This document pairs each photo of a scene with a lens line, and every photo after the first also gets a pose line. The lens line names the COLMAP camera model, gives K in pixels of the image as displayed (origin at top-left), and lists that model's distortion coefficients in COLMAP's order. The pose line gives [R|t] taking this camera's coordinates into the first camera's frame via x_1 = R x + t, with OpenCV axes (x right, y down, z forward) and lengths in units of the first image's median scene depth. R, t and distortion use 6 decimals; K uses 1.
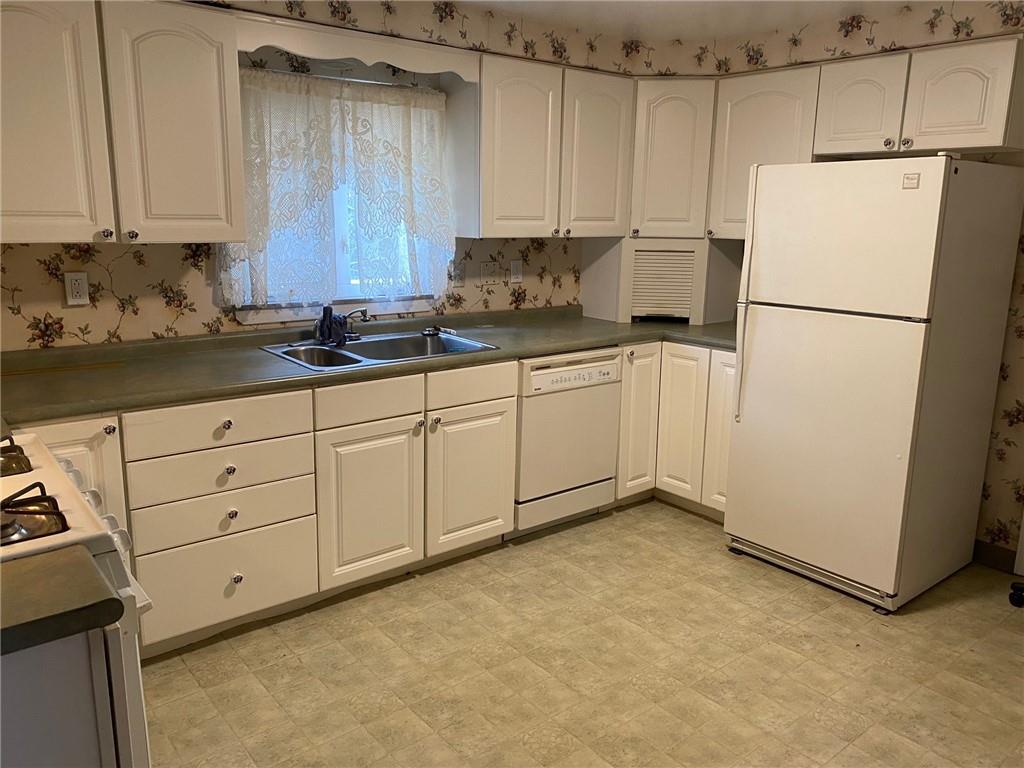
lens RADIAL K [[770.0, 0, 516.5], [0, 770.0, 383.1], [0, 0, 1]] dist [0.019217, -0.028808]
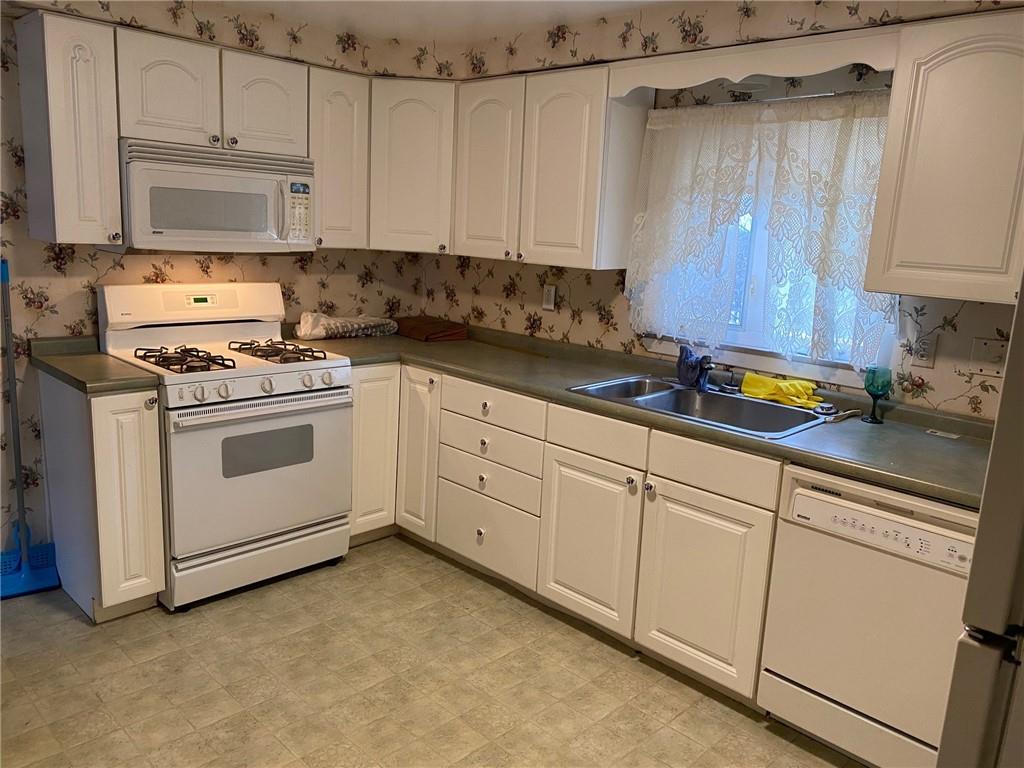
lens RADIAL K [[770.0, 0, 517.1], [0, 770.0, 382.8], [0, 0, 1]] dist [0.019217, -0.028808]
pose [[0.103734, 0.178003, -0.978547, 0.706850], [-0.268249, 0.952403, 0.144810, -0.146820], [0.957748, 0.247473, 0.146546, 0.723261]]
